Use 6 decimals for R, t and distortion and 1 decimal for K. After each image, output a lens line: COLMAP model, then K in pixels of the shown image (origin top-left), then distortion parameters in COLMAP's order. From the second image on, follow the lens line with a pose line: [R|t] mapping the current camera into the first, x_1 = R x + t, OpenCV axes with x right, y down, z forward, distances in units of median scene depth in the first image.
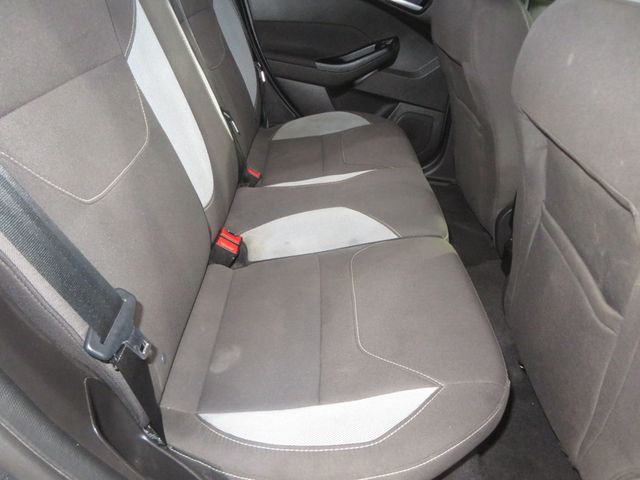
lens RADIAL K [[462.8, 0, 320.6], [0, 462.8, 237.5], [0, 0, 1]] dist [0.001039, 0.004287]
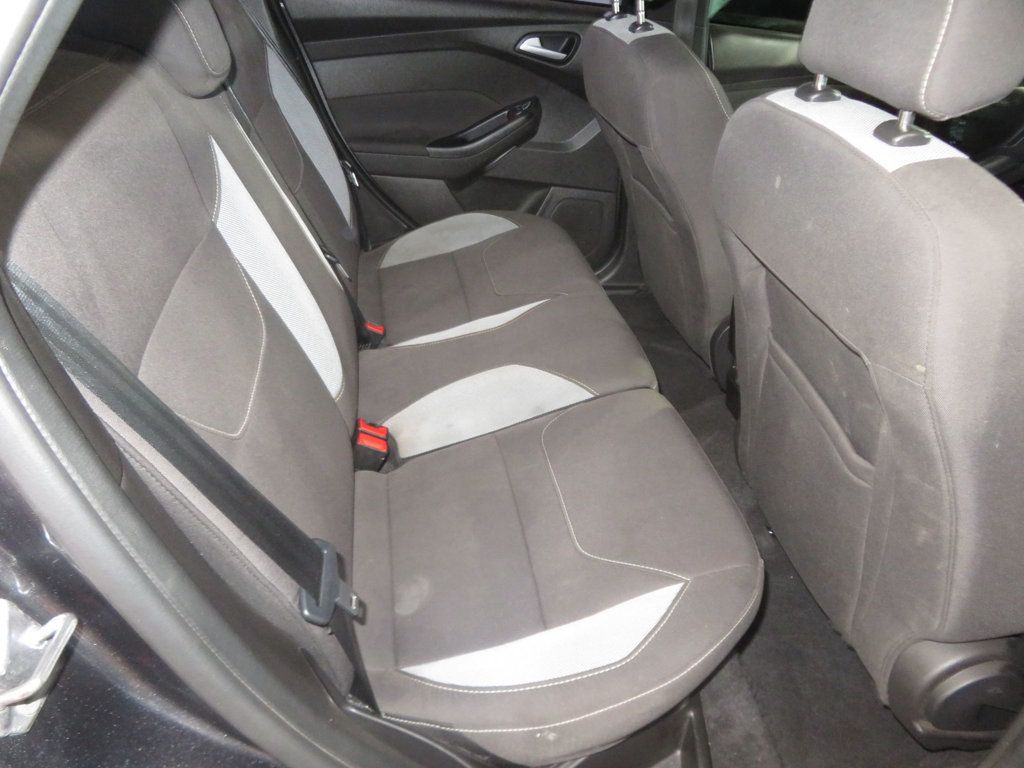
lens RADIAL K [[740.5, 0, 512.9], [0, 740.5, 380.0], [0, 0, 1]] dist [0.001039, 0.004287]
pose [[0.982702, -0.151877, 0.105970, -0.075691], [0.149531, 0.988308, 0.029793, -0.070179], [-0.109256, -0.013432, 0.993923, -0.165132]]
